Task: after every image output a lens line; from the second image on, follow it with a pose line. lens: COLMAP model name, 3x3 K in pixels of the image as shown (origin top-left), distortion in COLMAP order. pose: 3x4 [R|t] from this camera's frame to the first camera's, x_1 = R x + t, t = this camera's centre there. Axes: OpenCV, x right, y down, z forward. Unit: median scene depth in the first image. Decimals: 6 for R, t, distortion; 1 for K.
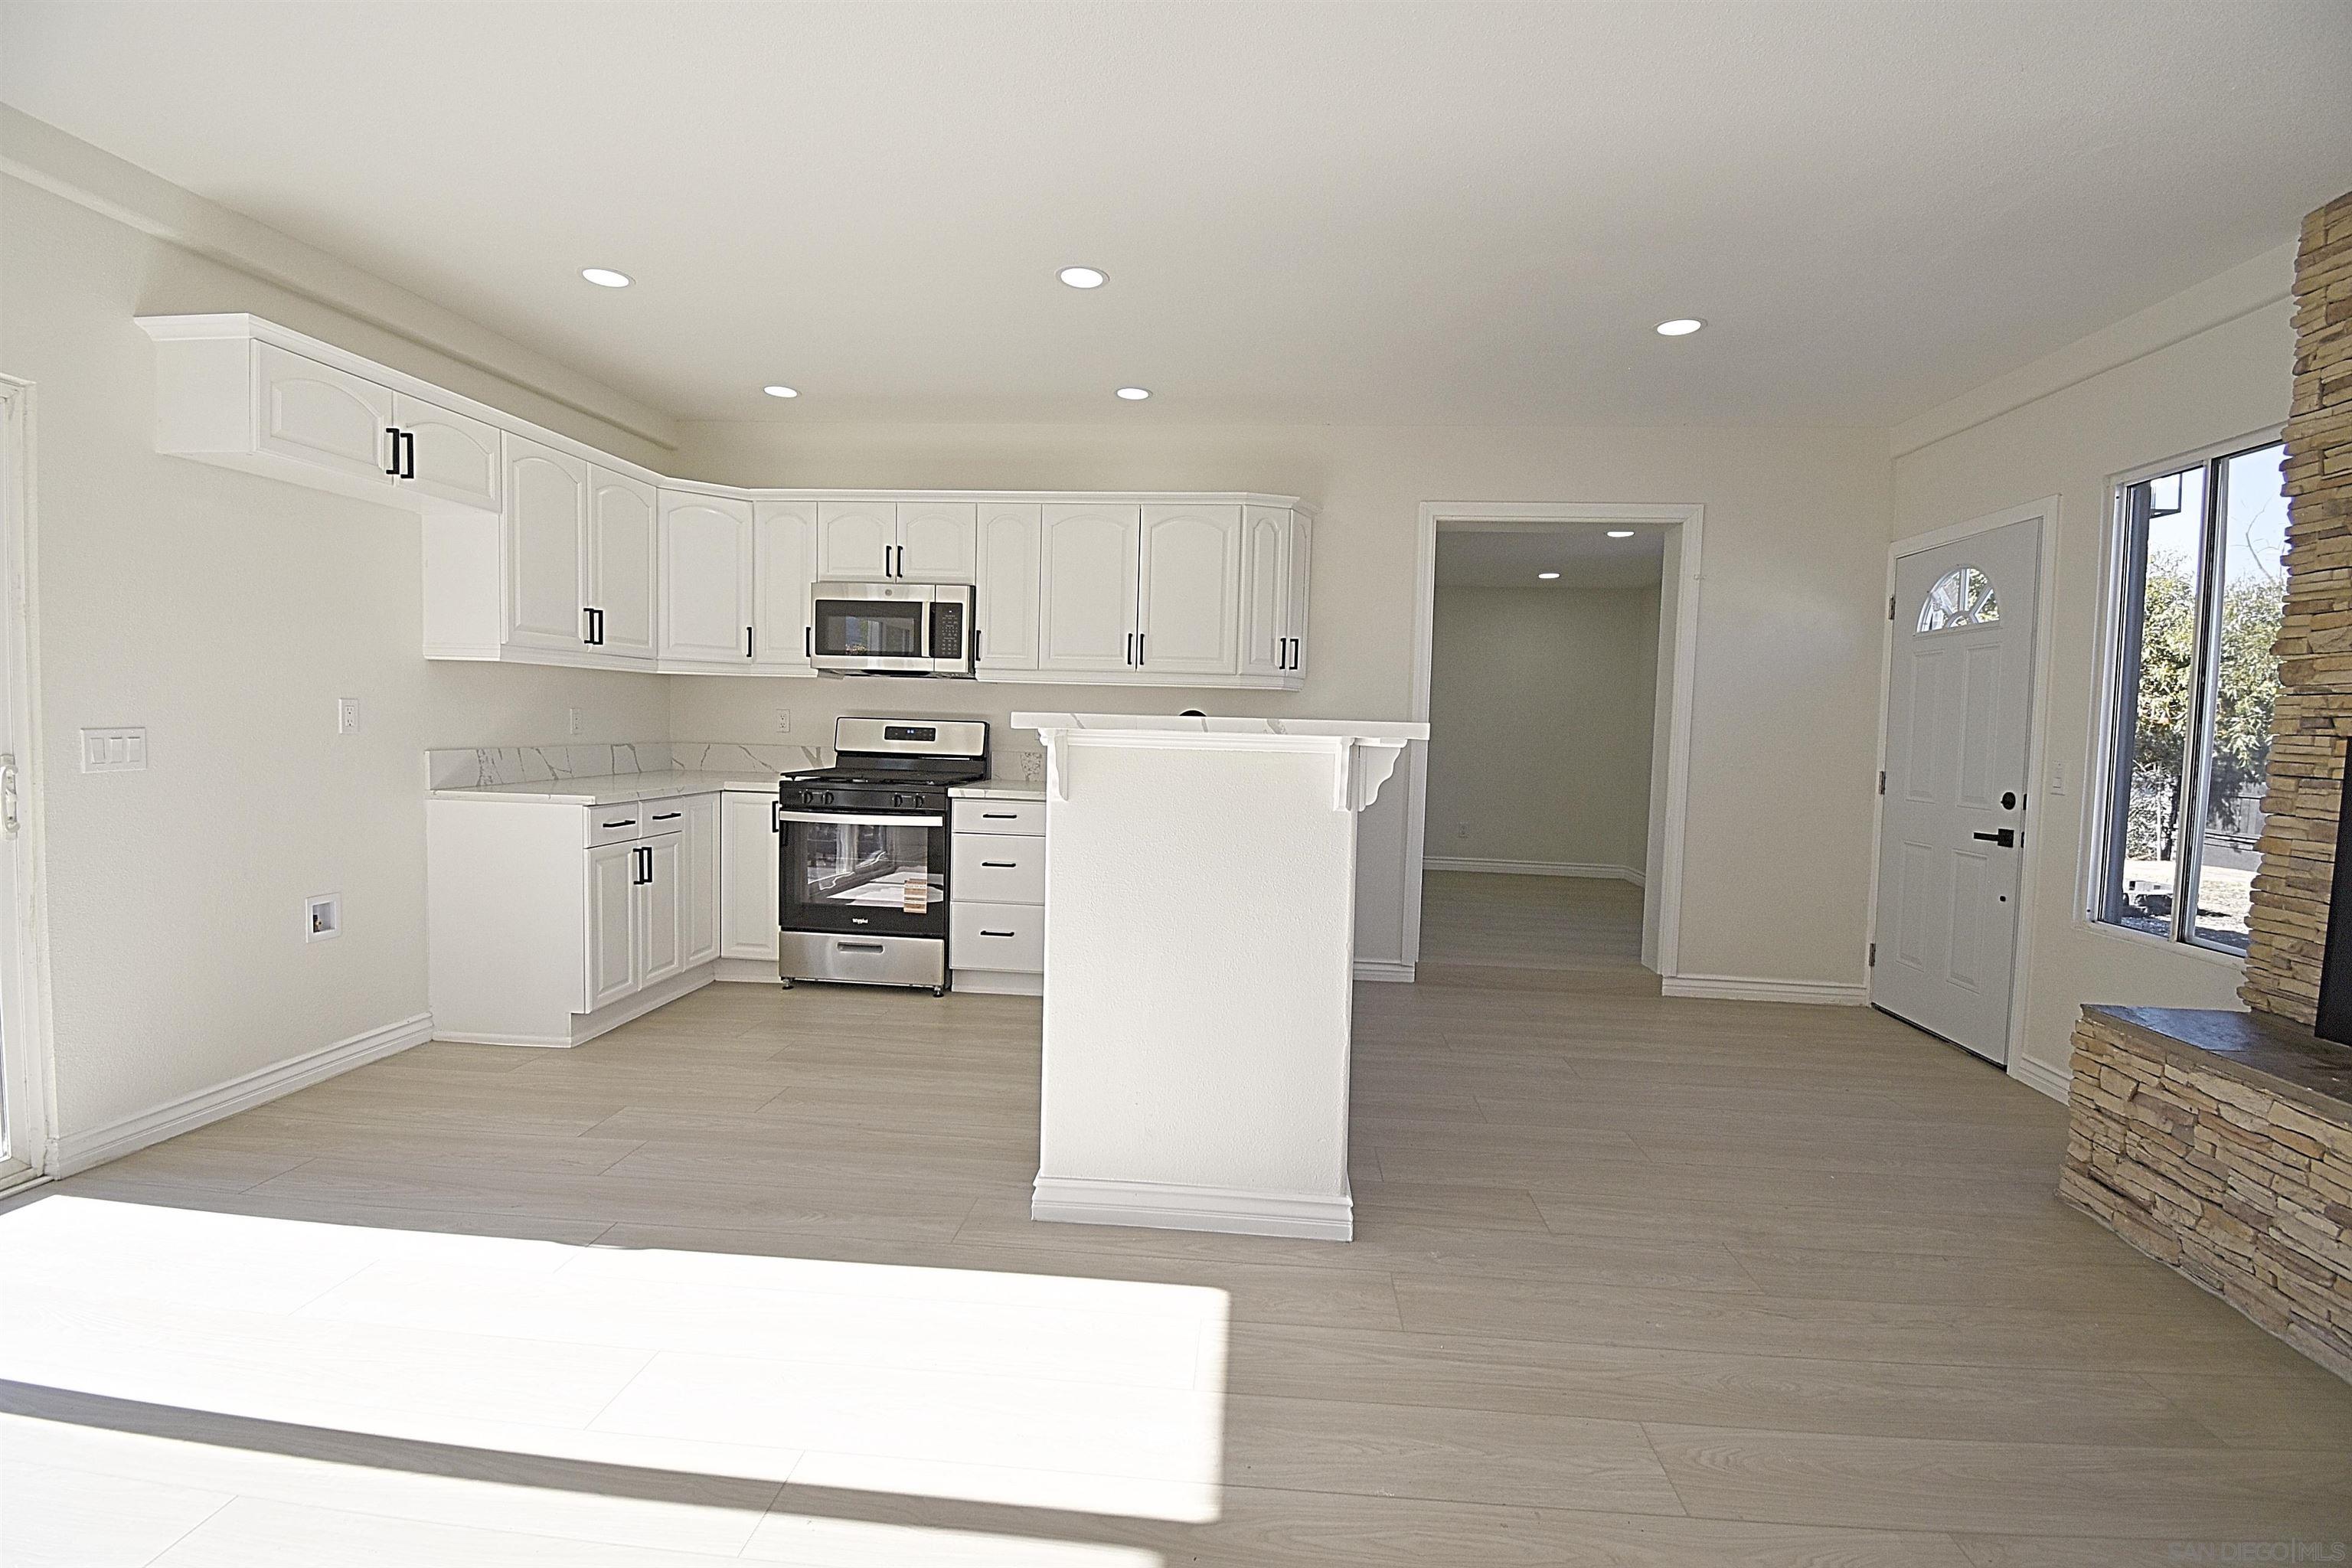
lens RADIAL K [[1026.0, 0, 1185.1], [0, 1026.0, 783.4], [0, 0, 1]] dist [0.015477, -0.021762]
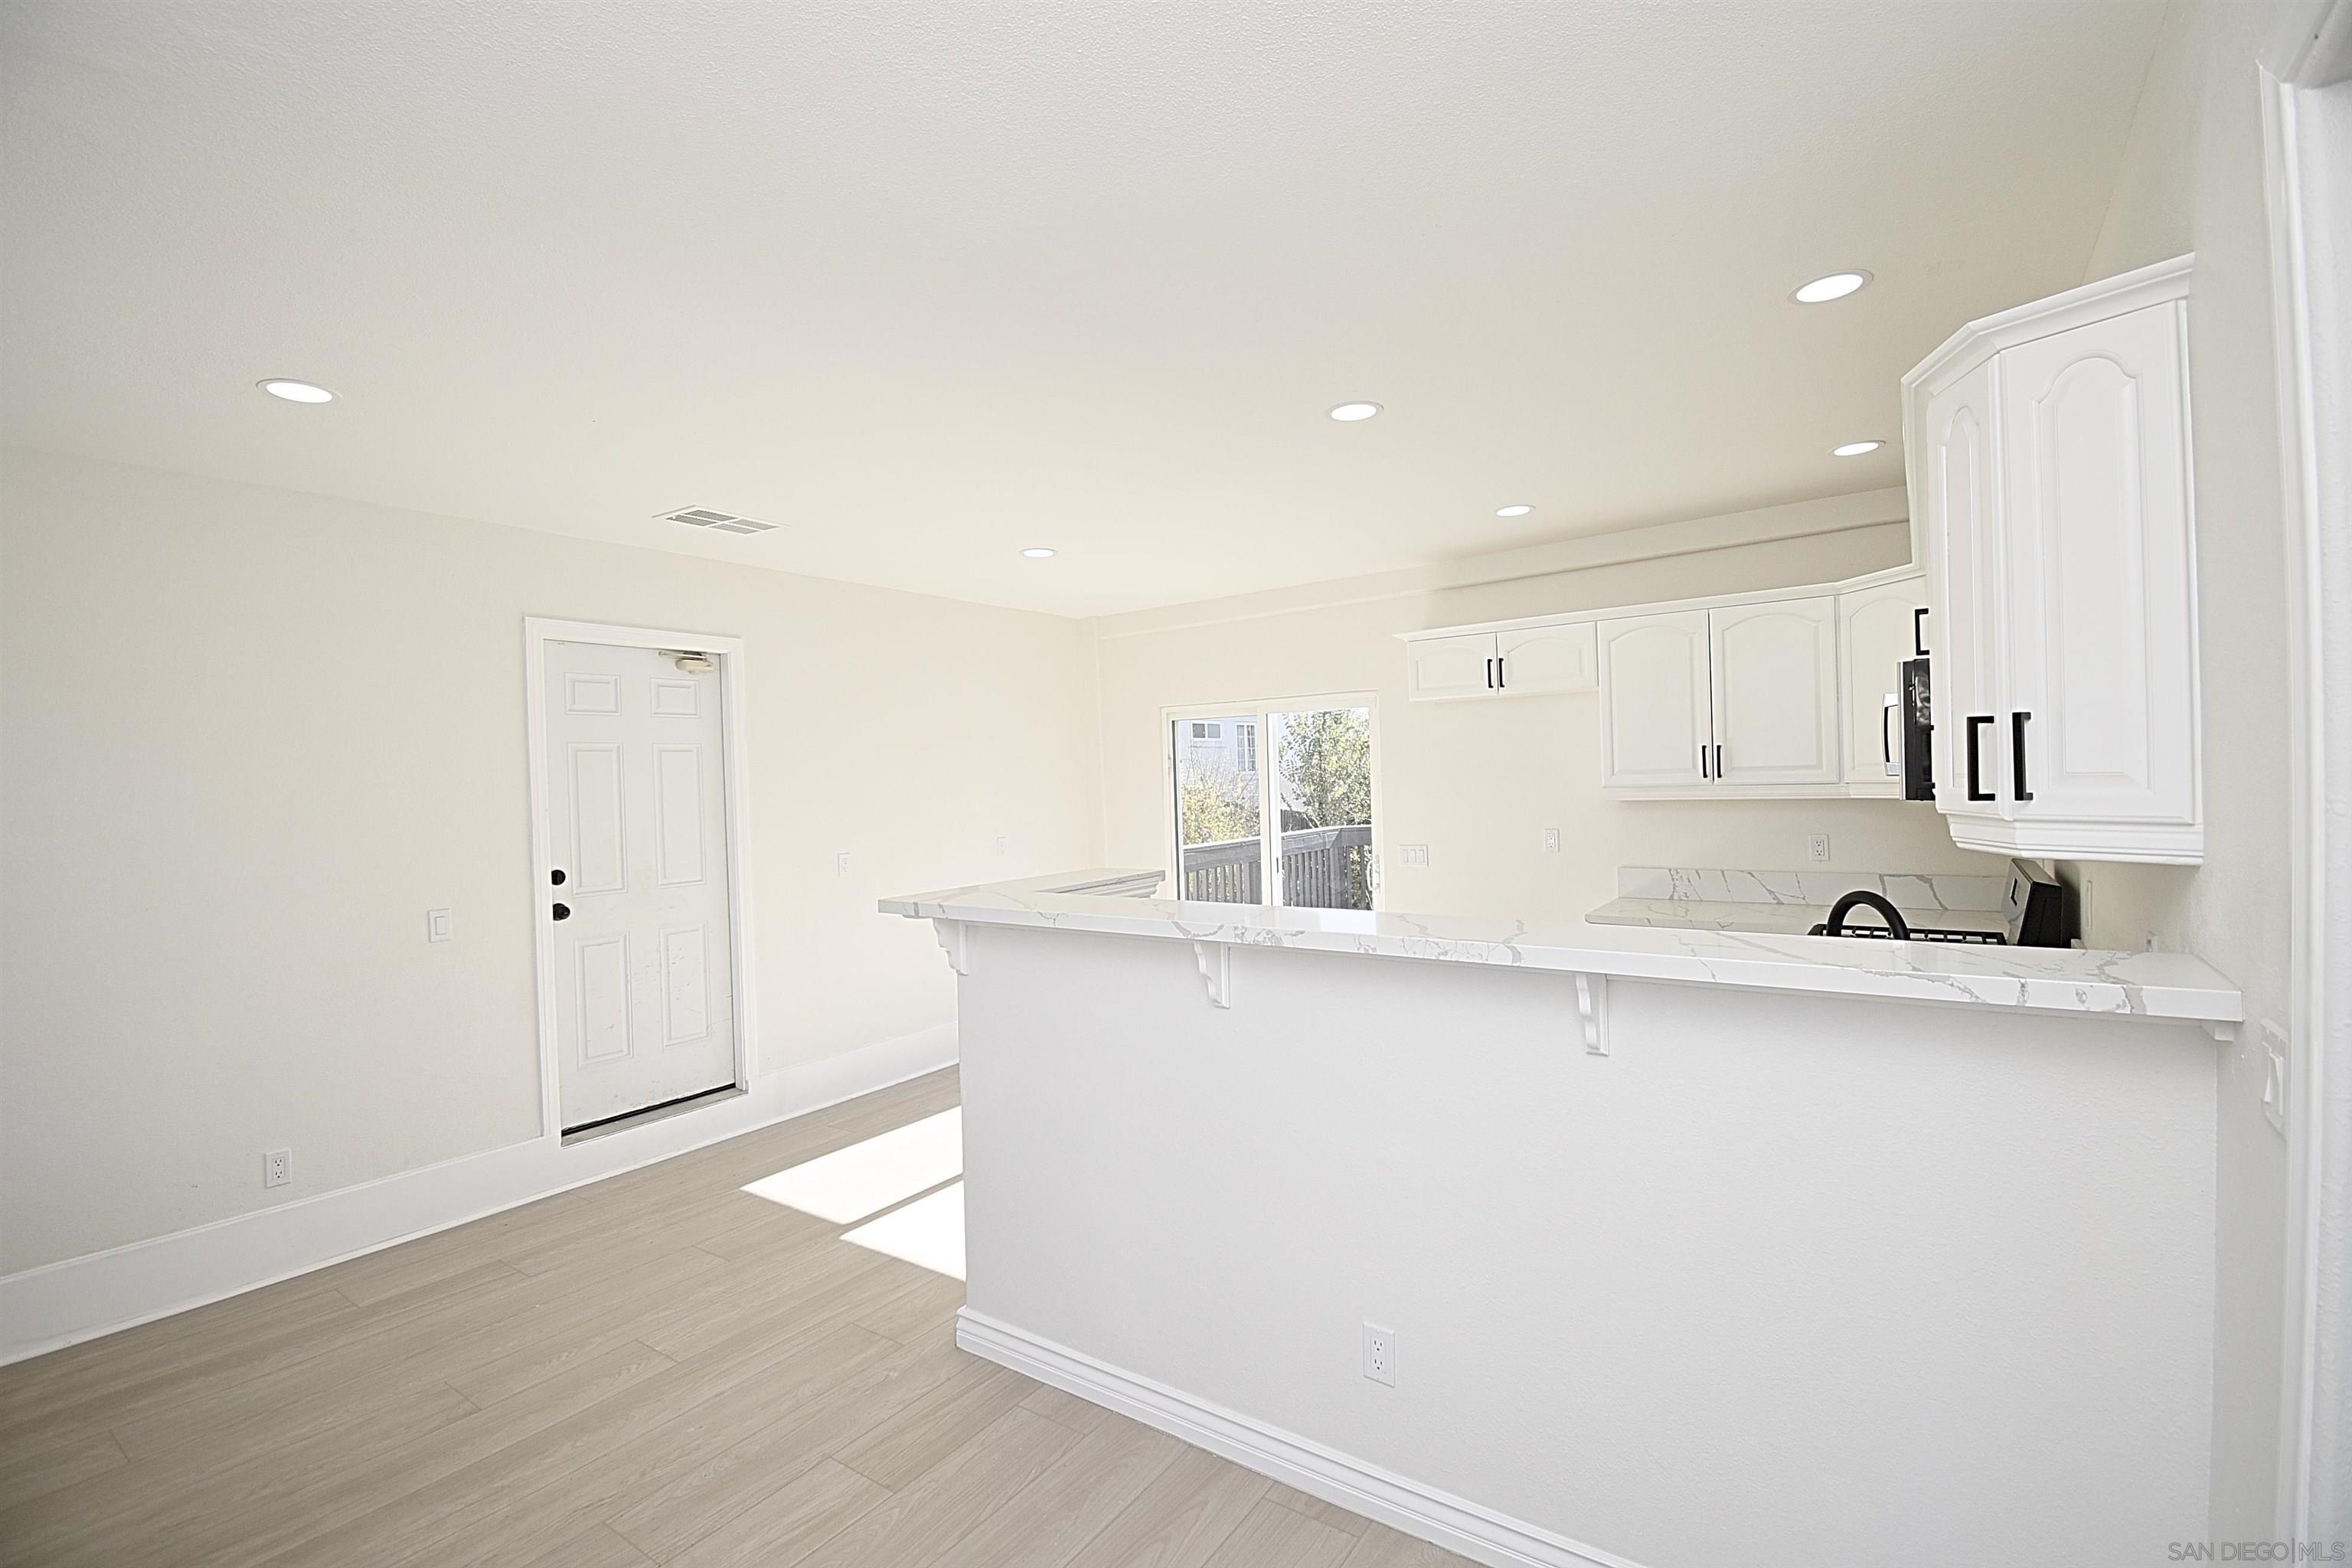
lens RADIAL K [[1026.0, 0, 1181.6], [0, 1026.0, 779.2], [0, 0, 1]] dist [0.015477, -0.021762]
pose [[-0.498599, -0.007407, -0.866801, 0.678888], [-0.035954, 0.999280, 0.012143, -0.139153], [0.866087, 0.037220, -0.498506, 1.152145]]
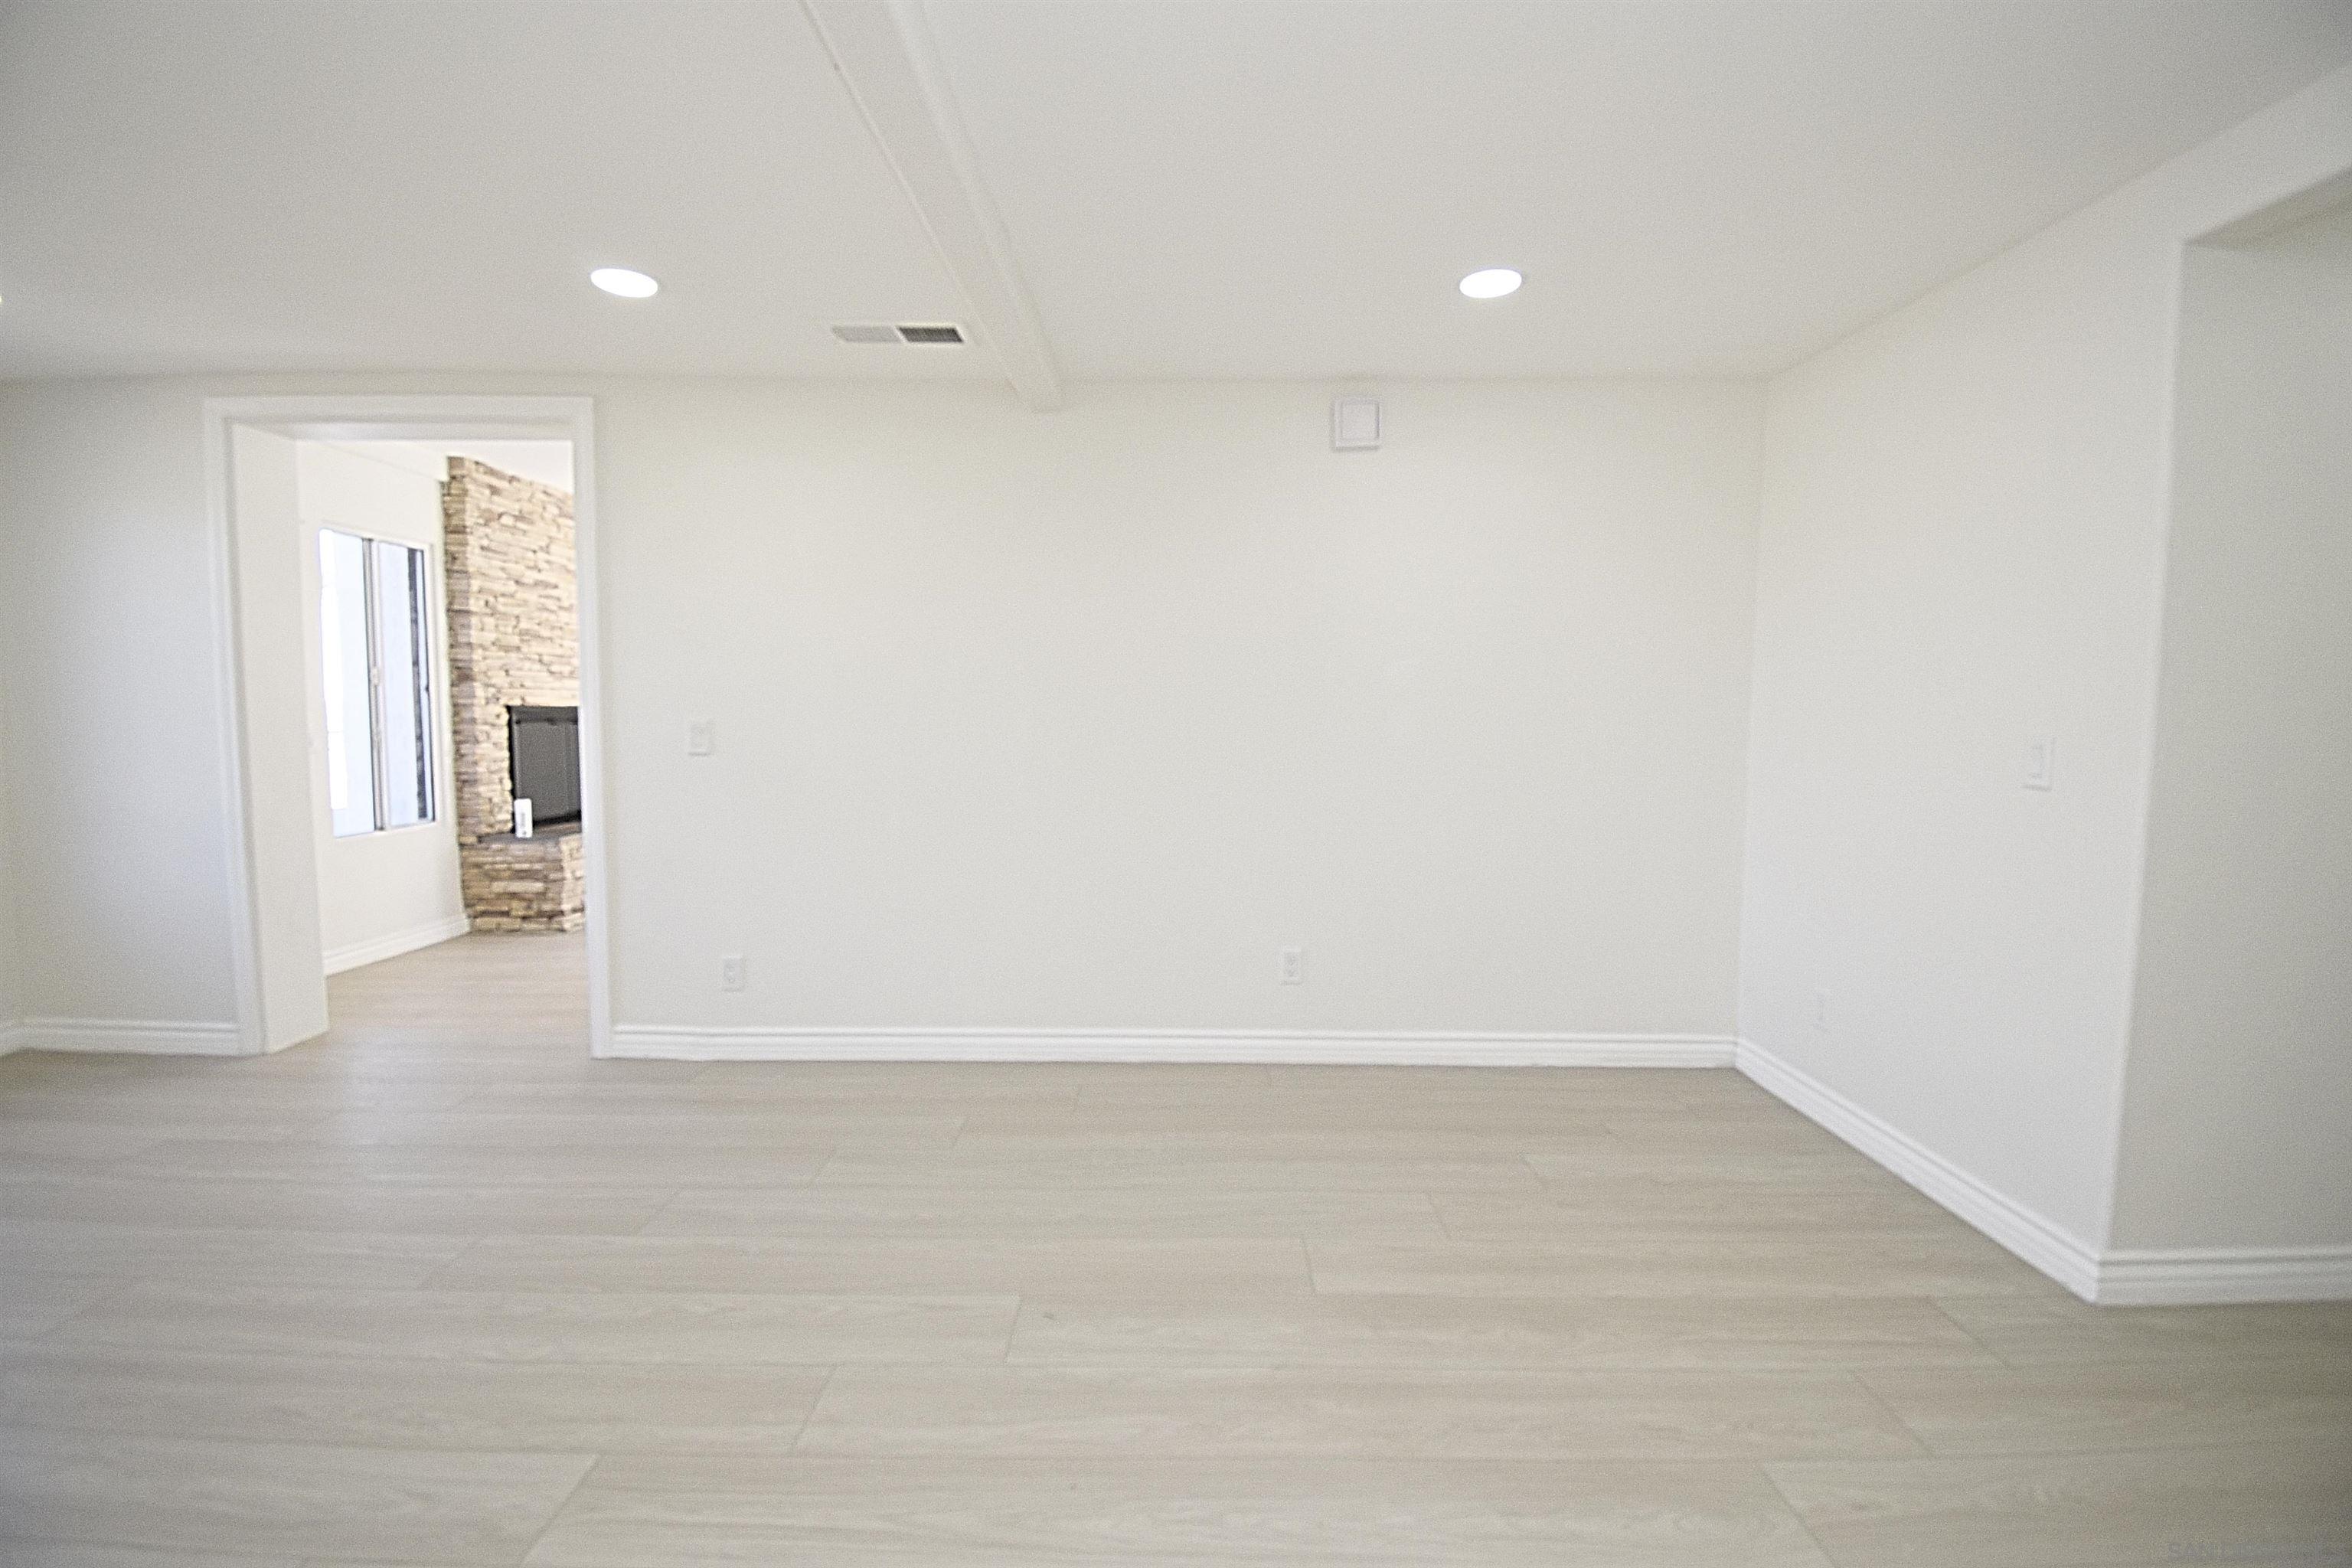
lens RADIAL K [[1026.0, 0, 1170.9], [0, 1026.0, 778.7], [0, 0, 1]] dist [0.015477, -0.021762]
pose [[-0.995480, -0.028766, -0.090514, -0.121208], [-0.040345, 0.990848, 0.128815, -0.160929], [0.085980, 0.131884, -0.987529, 2.280144]]
